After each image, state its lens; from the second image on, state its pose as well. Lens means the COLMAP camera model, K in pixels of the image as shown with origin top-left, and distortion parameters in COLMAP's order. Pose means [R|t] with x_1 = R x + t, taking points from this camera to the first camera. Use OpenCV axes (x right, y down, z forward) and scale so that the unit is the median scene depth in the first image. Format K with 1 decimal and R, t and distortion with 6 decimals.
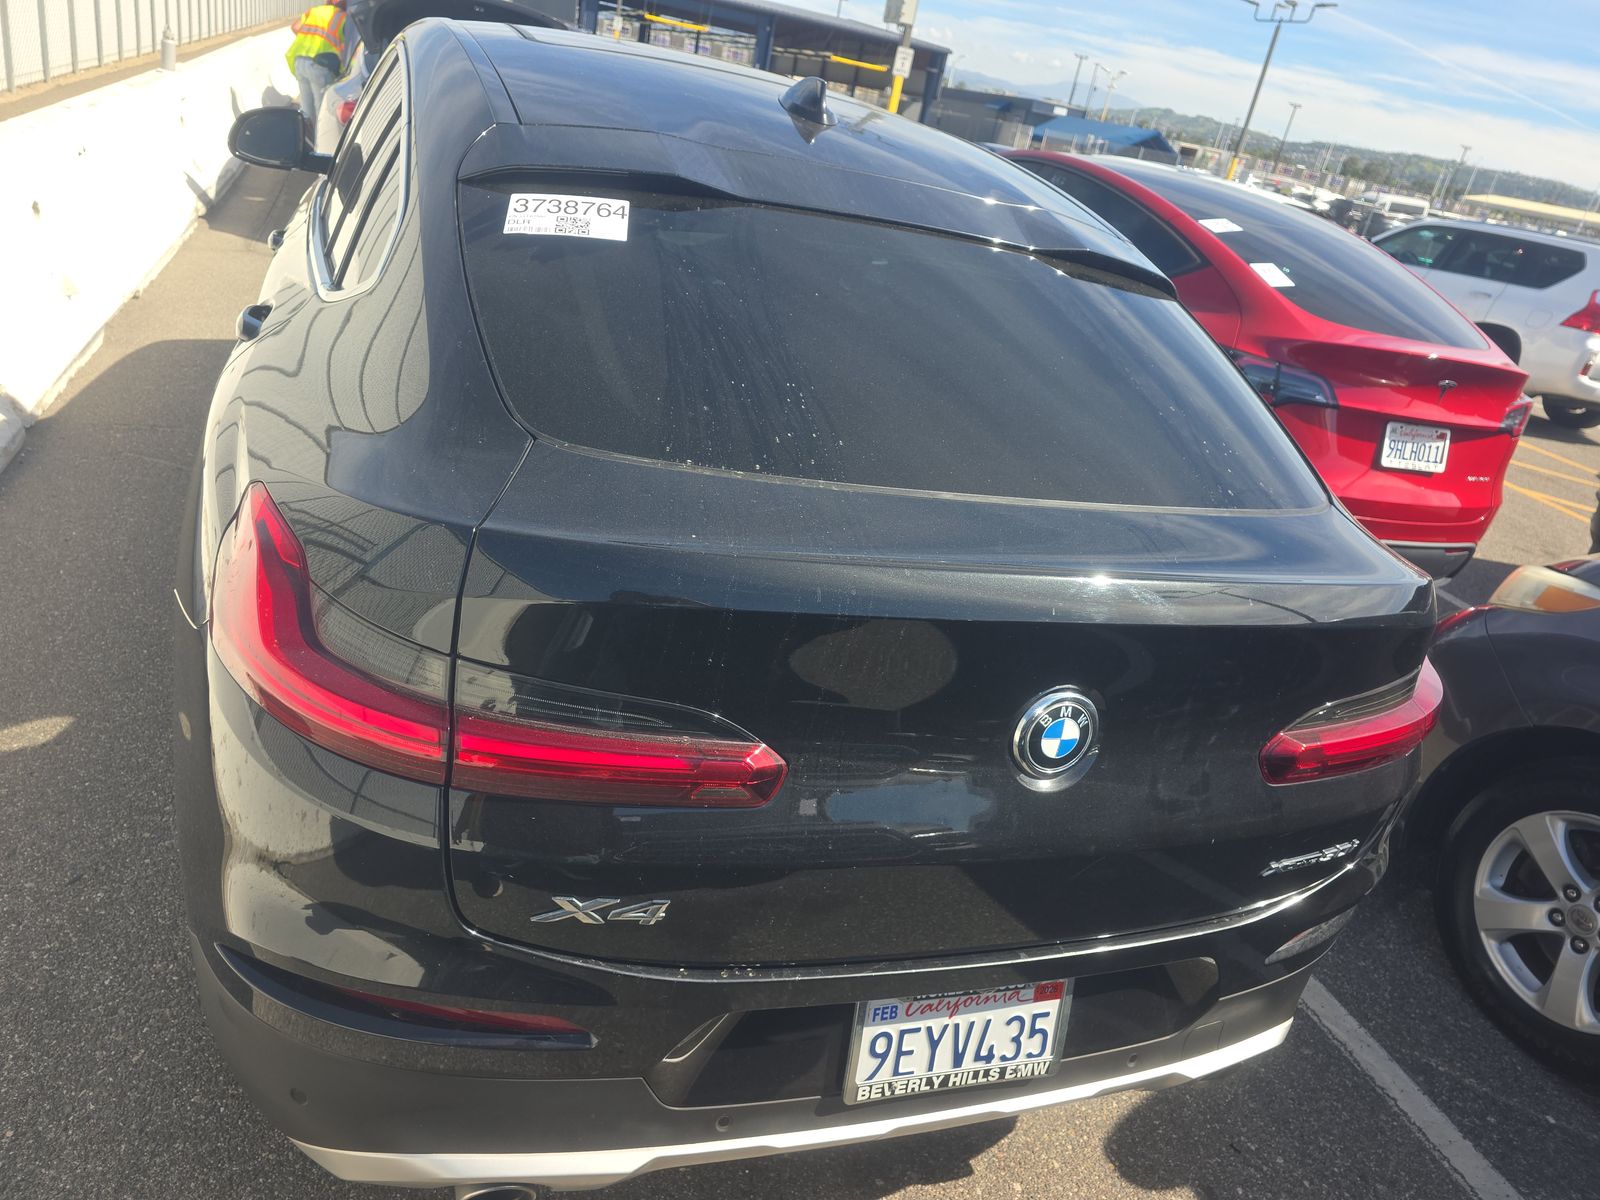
lens RADIAL K [[1078.1, 0, 794.8], [0, 1078.1, 594.9], [0, 0, 1]] dist [0.053007, -0.051599]
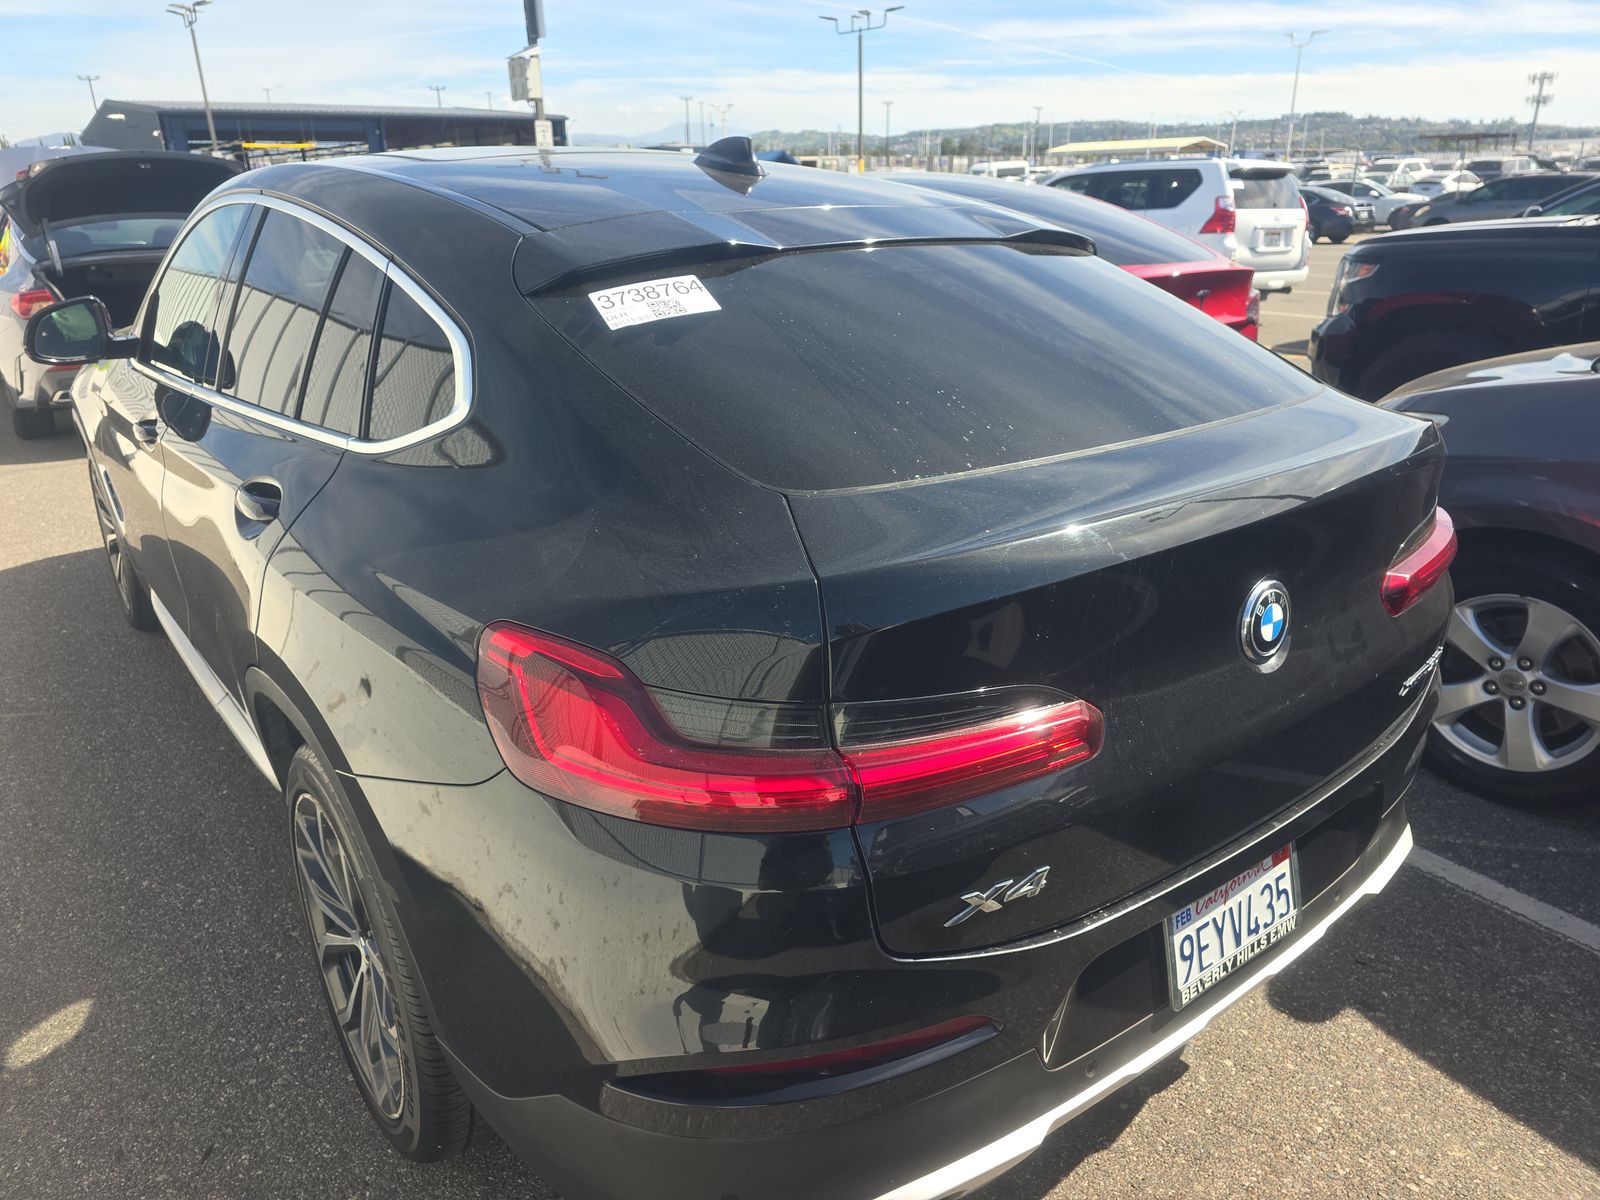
lens RADIAL K [[1078.1, 0, 794.8], [0, 1078.1, 594.9], [0, 0, 1]] dist [0.053007, -0.051599]
pose [[0.930870, -0.295299, 0.215125, -0.354215], [0.304396, 0.952497, -0.009674, -0.028067], [-0.202049, 0.074489, 0.976539, -0.013293]]
